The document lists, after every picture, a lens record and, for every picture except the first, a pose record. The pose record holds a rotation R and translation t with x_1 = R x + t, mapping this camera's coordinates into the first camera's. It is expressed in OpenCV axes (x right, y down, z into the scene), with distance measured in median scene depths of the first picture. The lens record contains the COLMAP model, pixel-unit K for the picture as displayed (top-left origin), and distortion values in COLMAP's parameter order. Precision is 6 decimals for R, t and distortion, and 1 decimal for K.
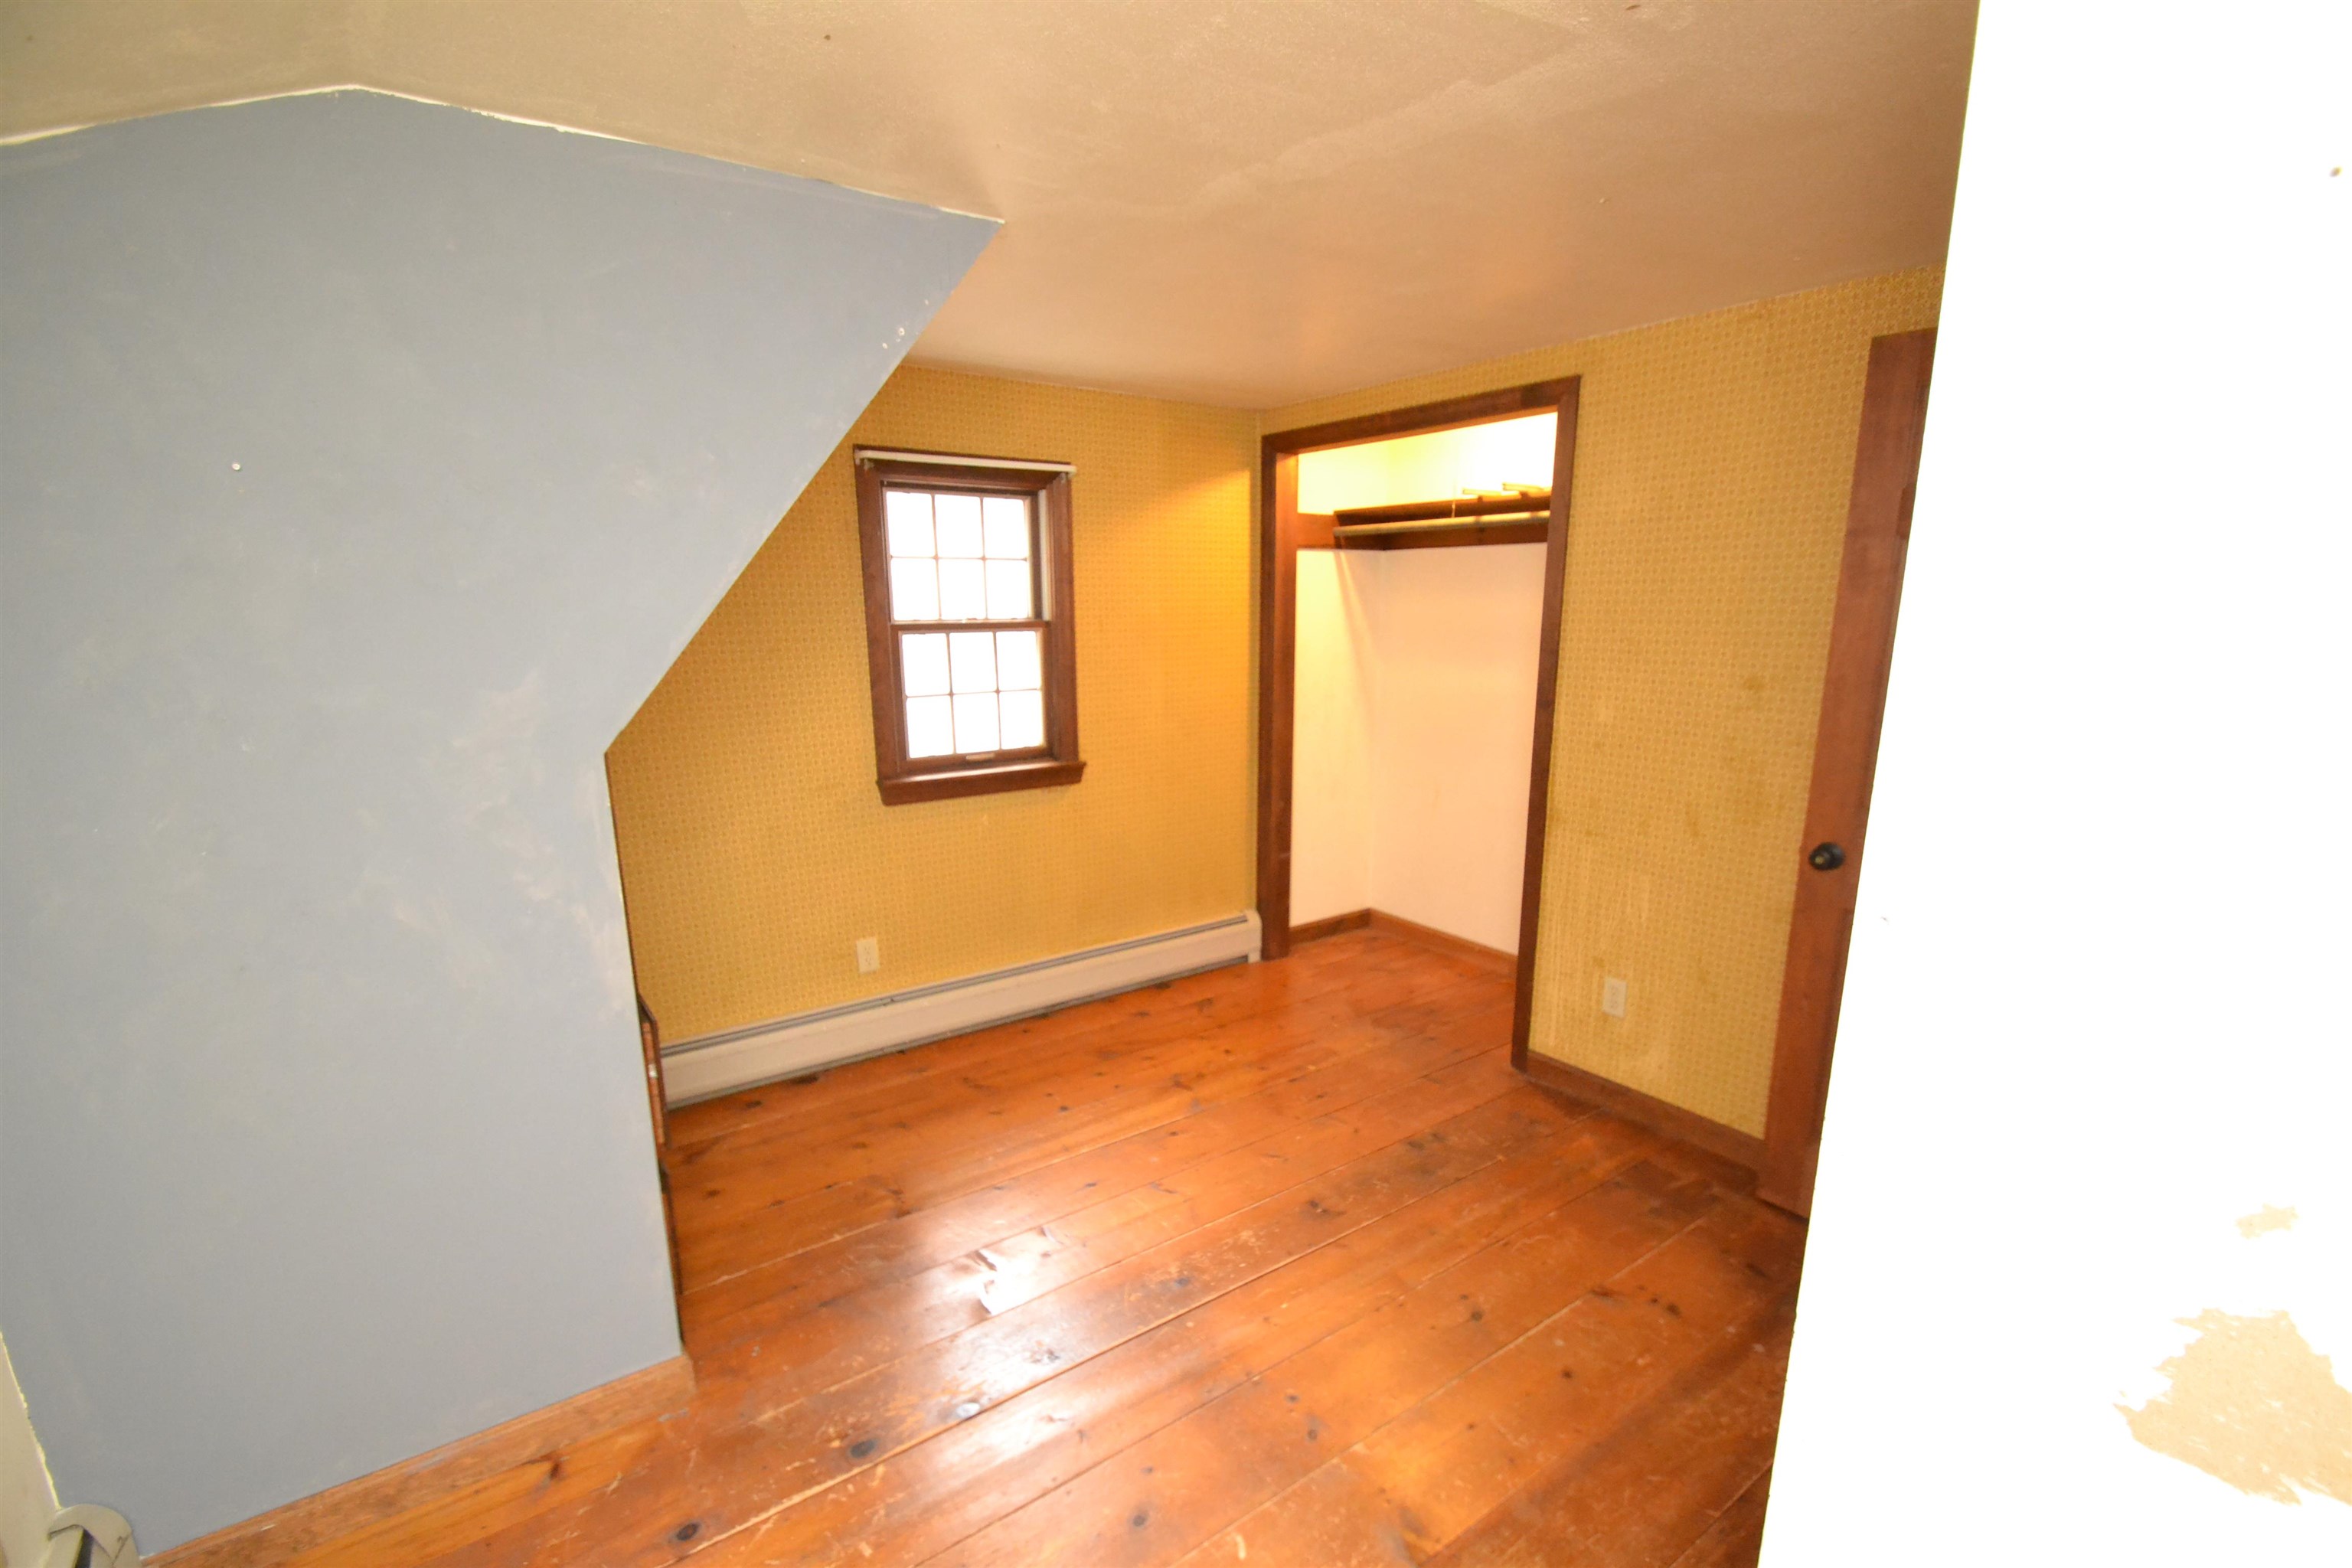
lens RADIAL K [[1045.4, 0, 1177.8], [0, 1045.4, 840.7], [0, 0, 1]] dist [0.020115, -0.020242]
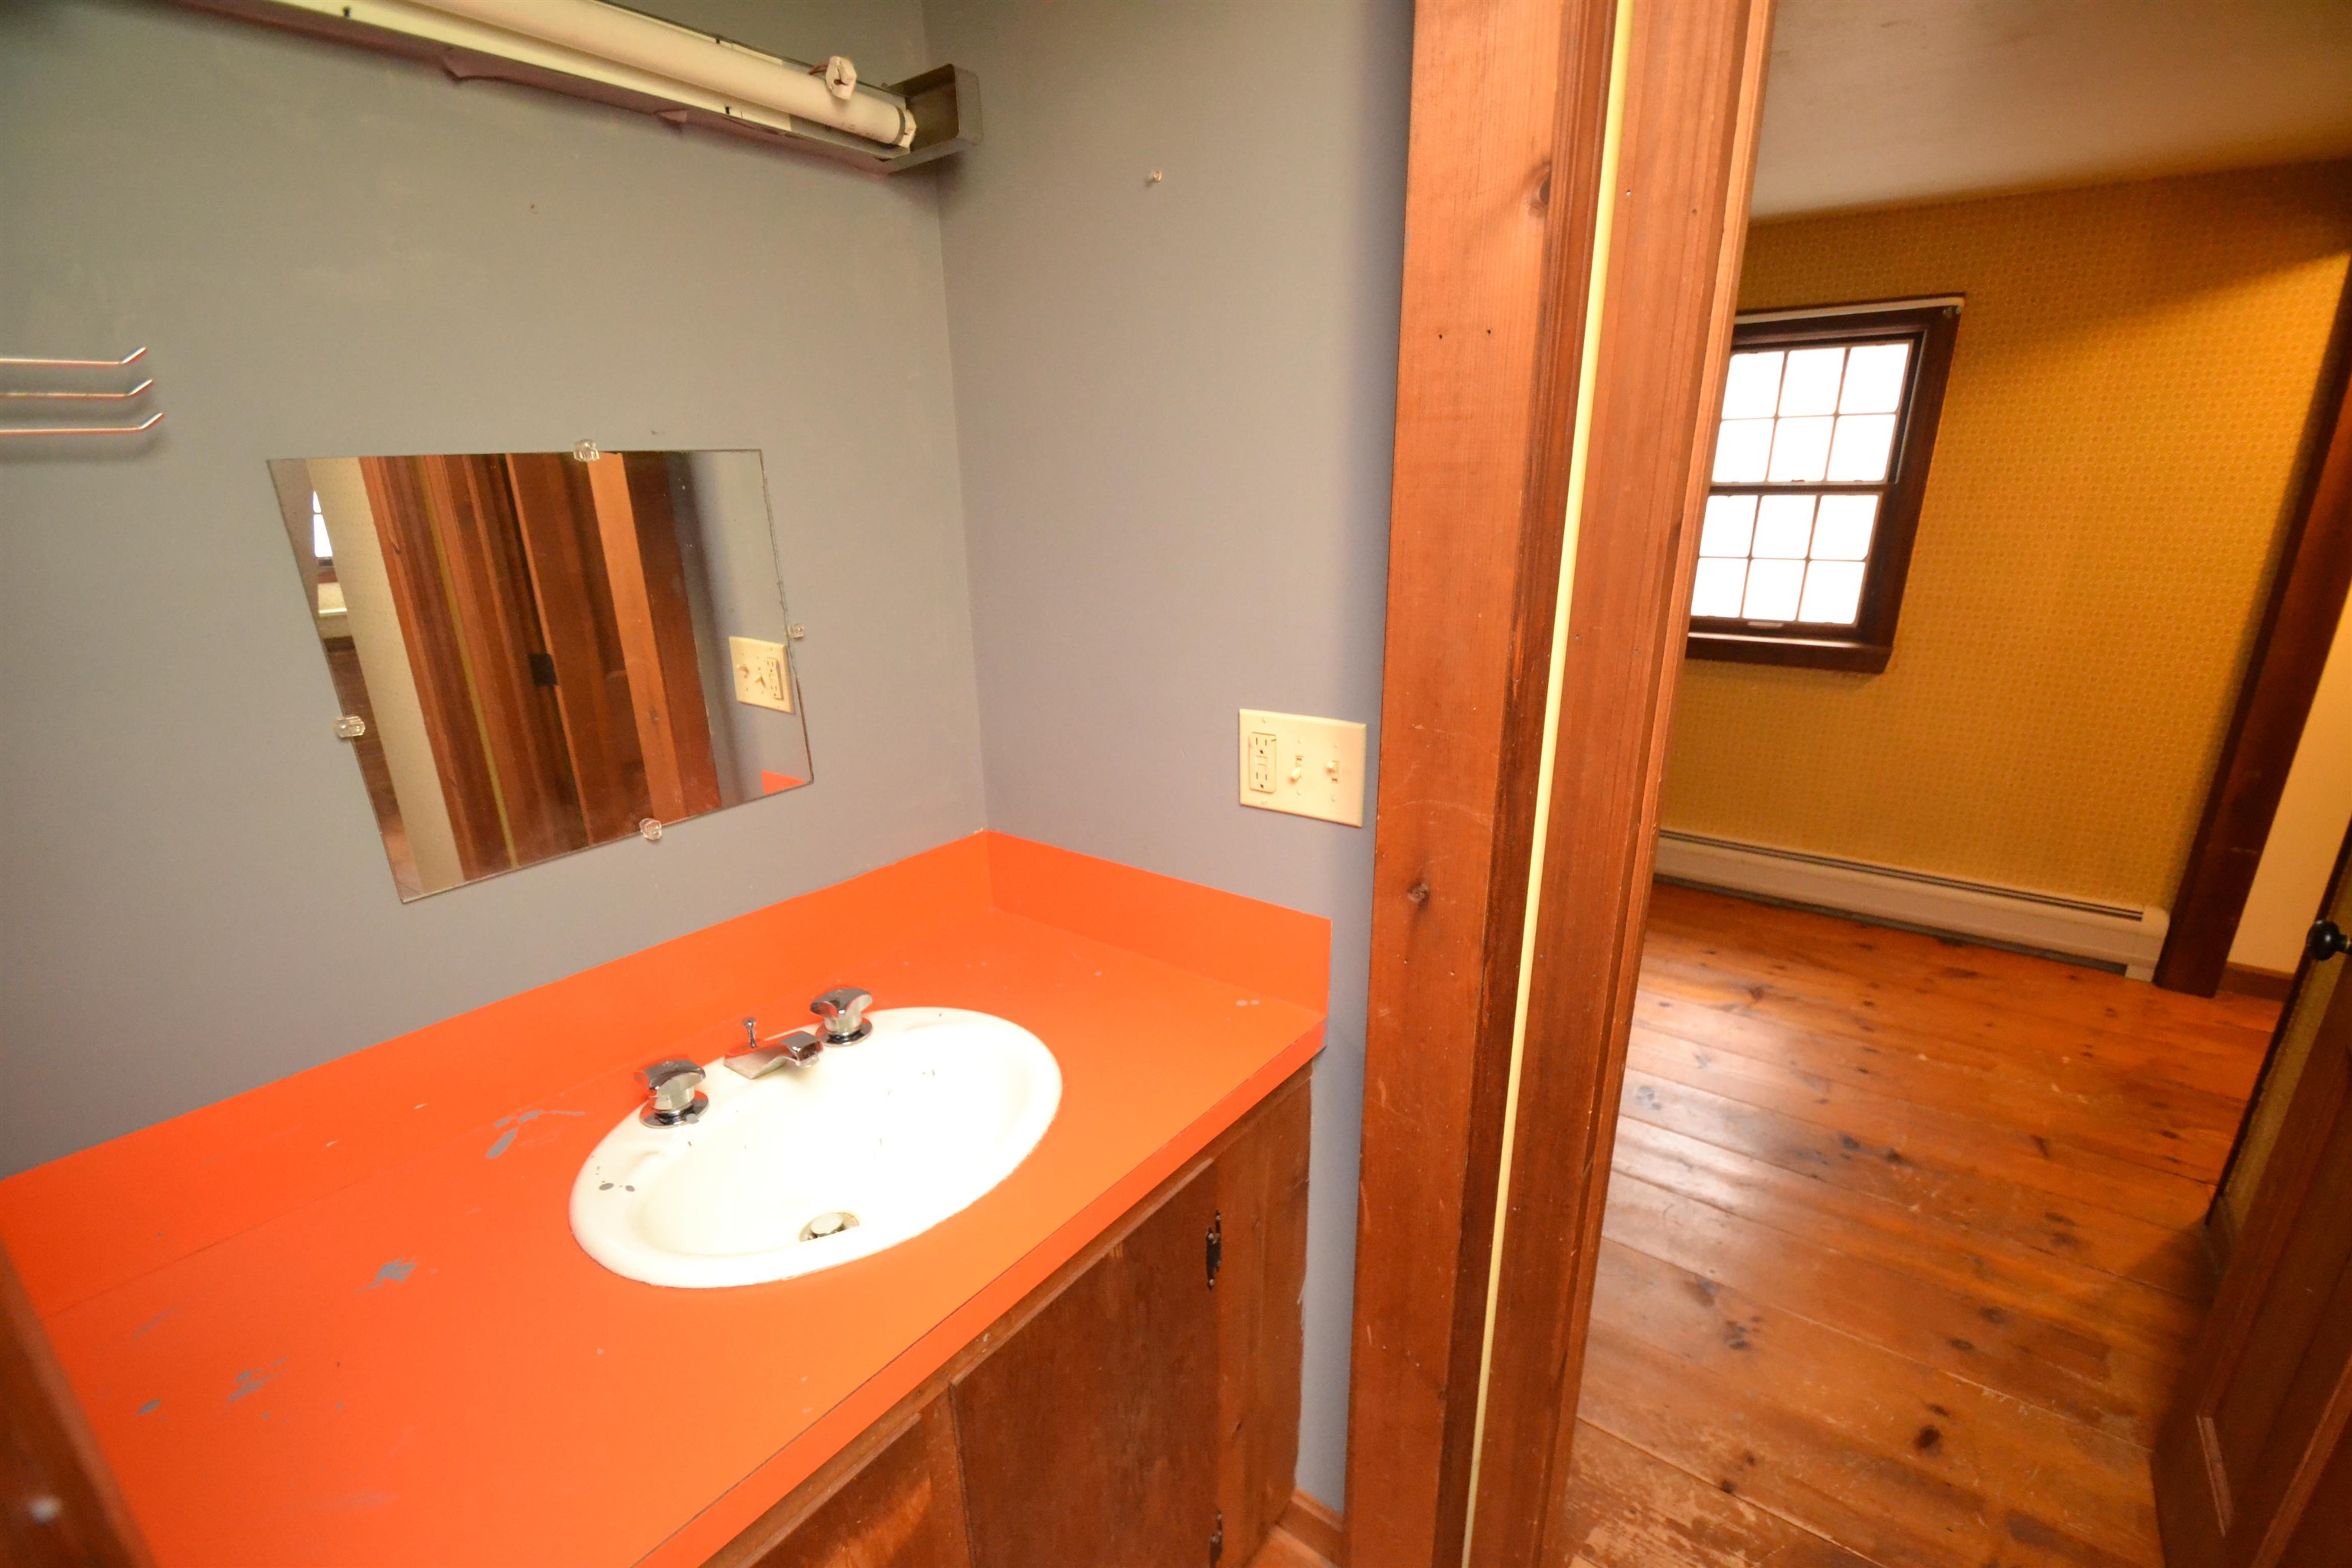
lens RADIAL K [[1045.4, 0, 1177.8], [0, 1045.4, 840.7], [0, 0, 1]] dist [0.020115, -0.020242]
pose [[0.296061, 0.318264, -0.900586, 0.612445], [-0.202590, 0.942327, 0.266415, -0.039582], [0.933437, 0.103575, 0.343464, 0.158278]]
